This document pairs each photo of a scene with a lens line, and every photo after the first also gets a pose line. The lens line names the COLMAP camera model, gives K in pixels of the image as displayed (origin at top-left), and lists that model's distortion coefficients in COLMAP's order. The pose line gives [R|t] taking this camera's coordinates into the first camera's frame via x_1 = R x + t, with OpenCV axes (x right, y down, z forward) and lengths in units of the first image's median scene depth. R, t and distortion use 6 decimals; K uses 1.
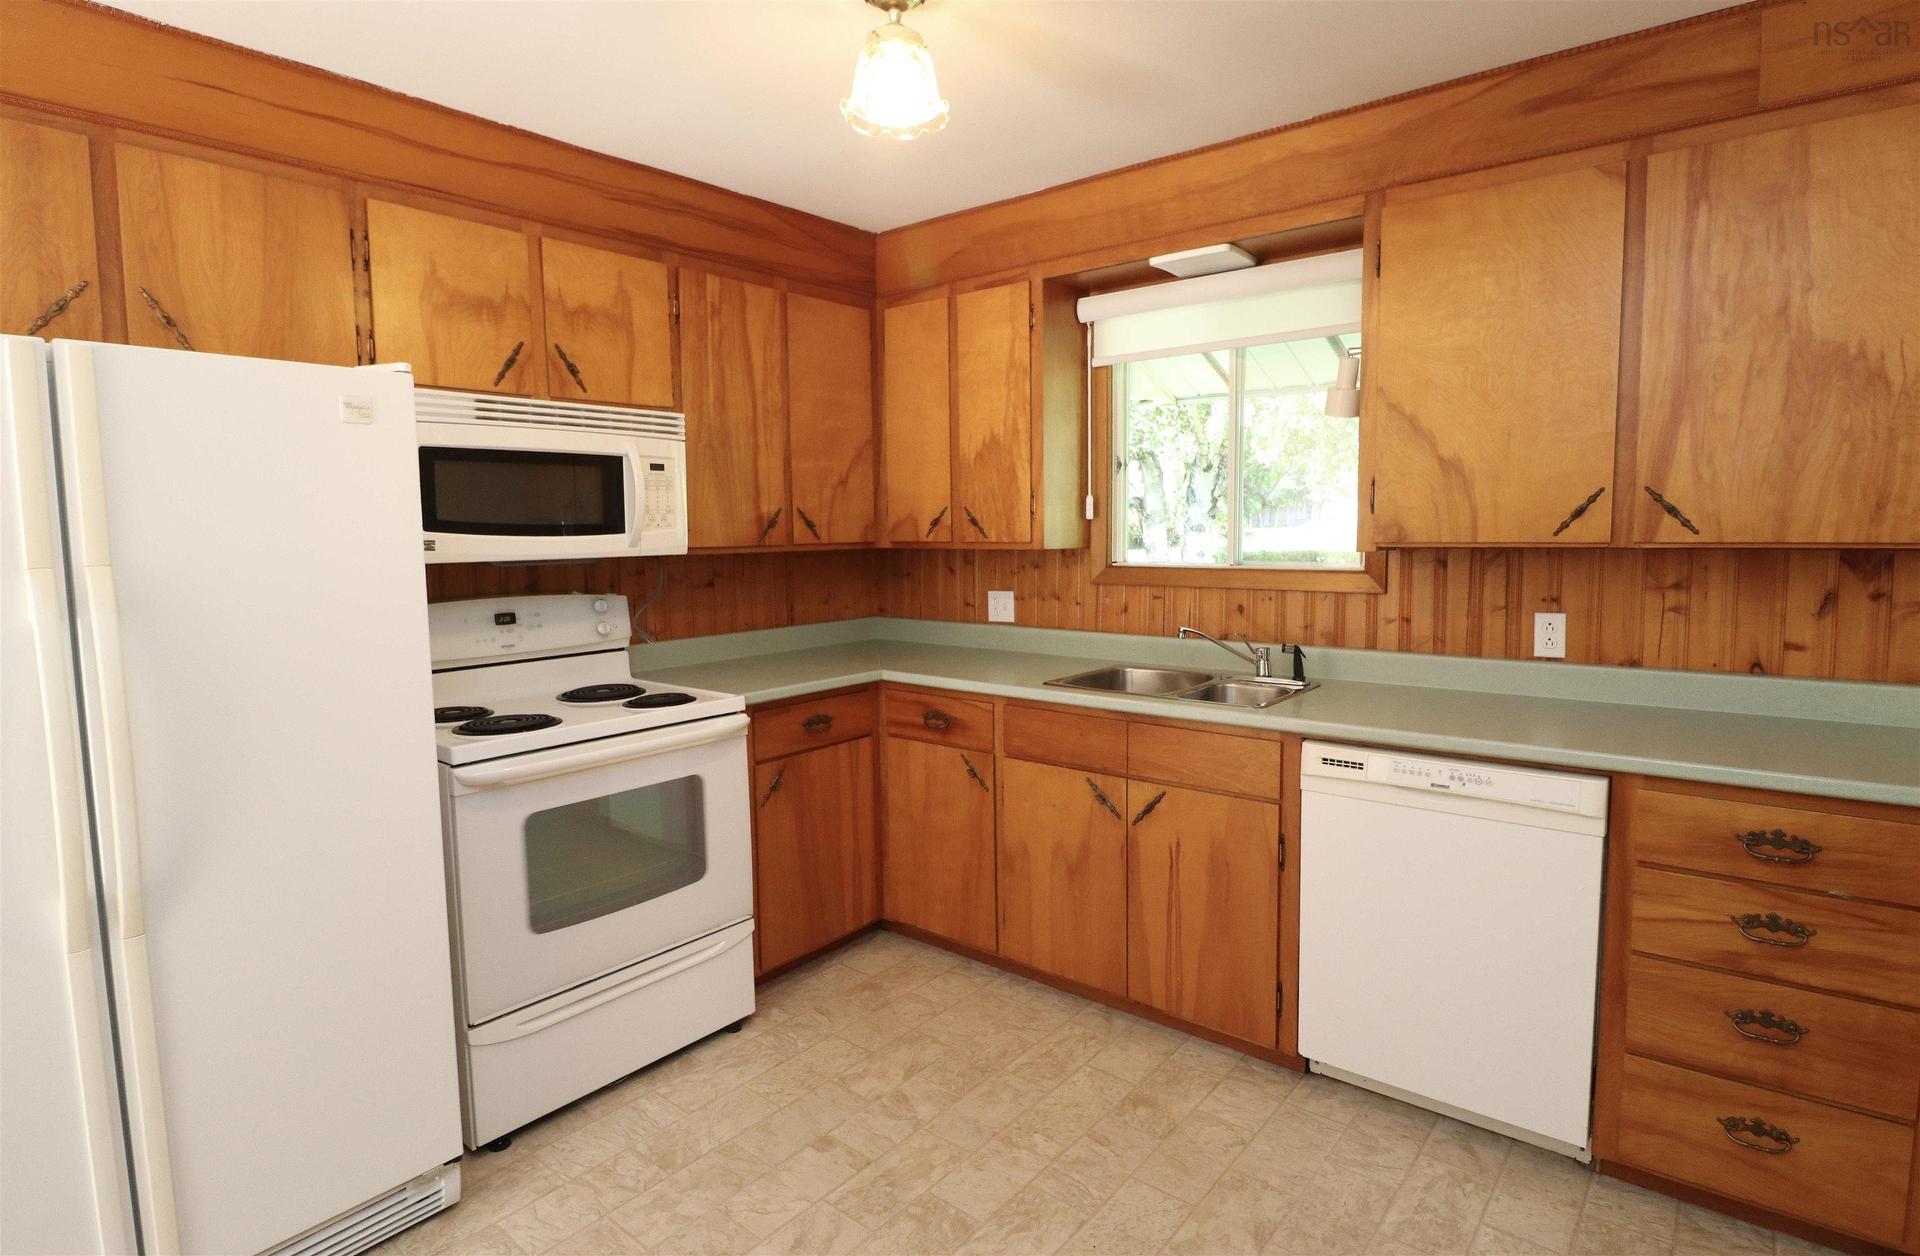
lens RADIAL K [[968.5, 0, 966.5], [0, 968.5, 615.2], [0, 0, 1]] dist [-0.000447, -0.001024]
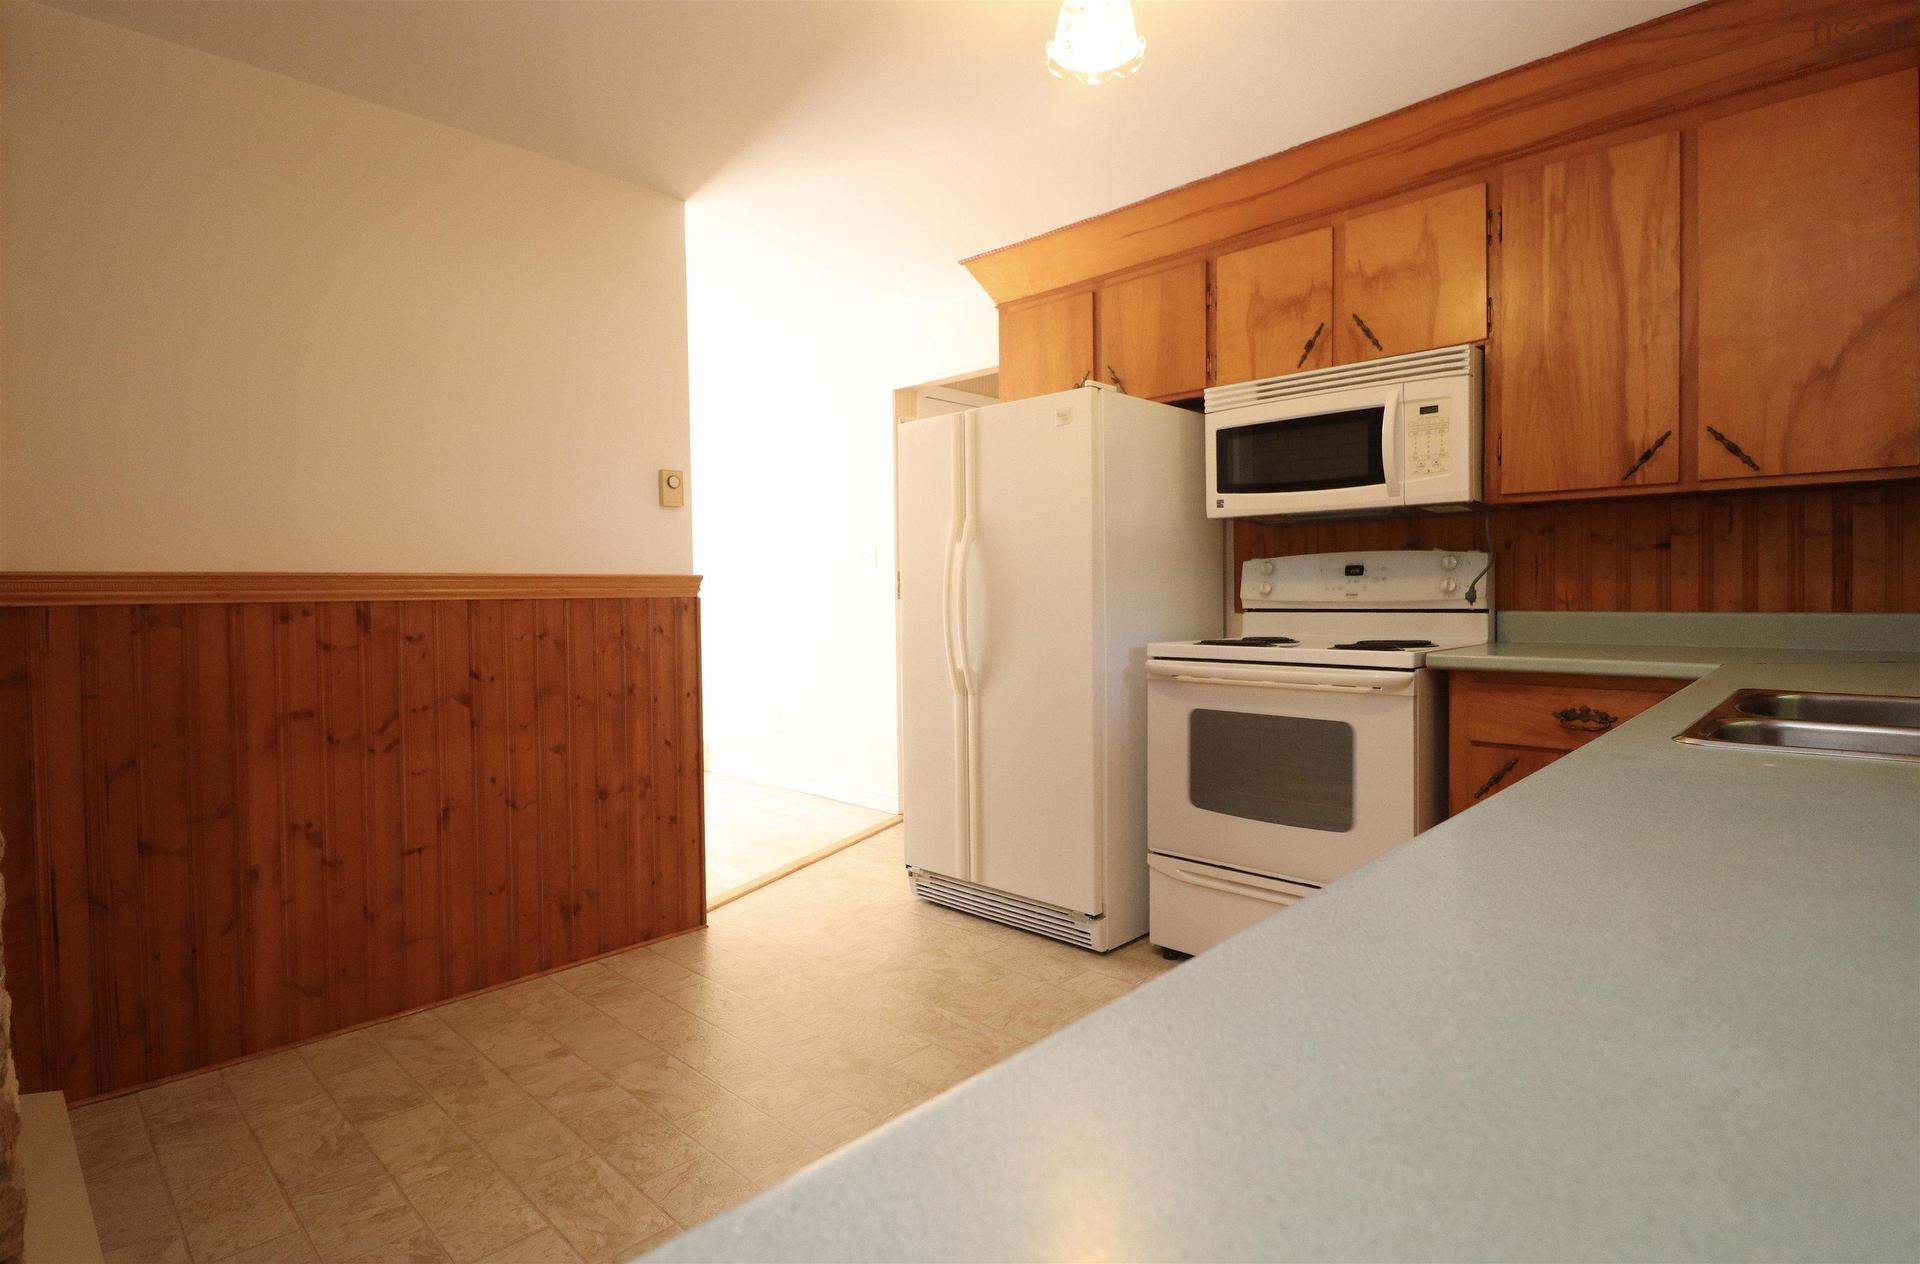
lens RADIAL K [[988.0, 0, 960.0], [0, 988.0, 632.0], [0, 0, 1]] dist [-0.001473, -0.000573]
pose [[-0.092877, 0.050100, -0.994416, 0.700447], [-0.081310, 0.995016, 0.057724, 0.045250], [0.992352, 0.086217, -0.088341, 0.652327]]
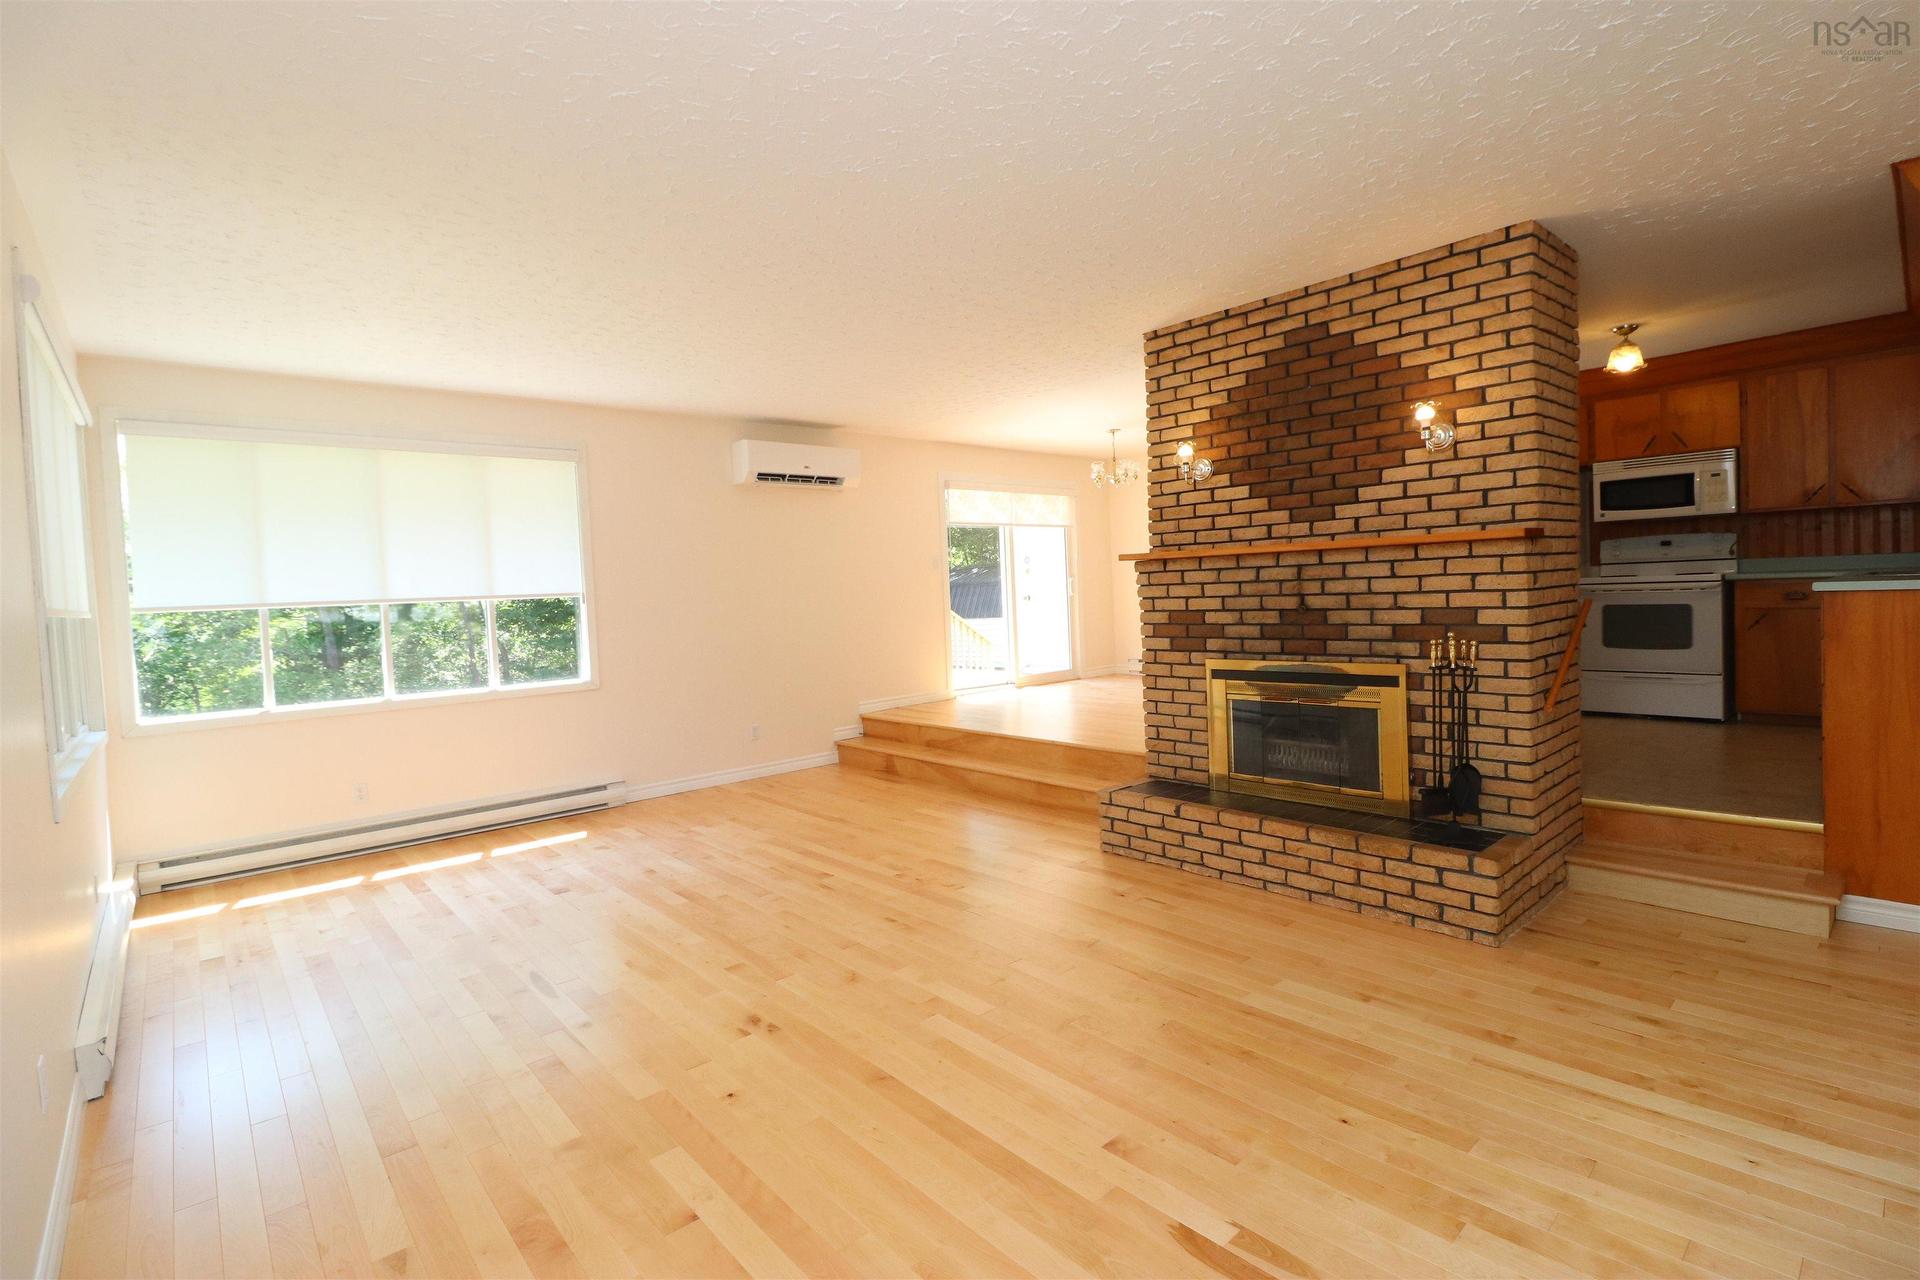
lens RADIAL K [[972.1, 0, 950.7], [0, 972.1, 632.5], [0, 0, 1]] dist [0.002561, -0.001139]
pose [[-0.127381, 0.059283, -0.990081, 2.214863], [-0.047210, 0.996718, 0.065754, 0.152244], [0.990730, 0.055118, -0.124165, -0.483002]]
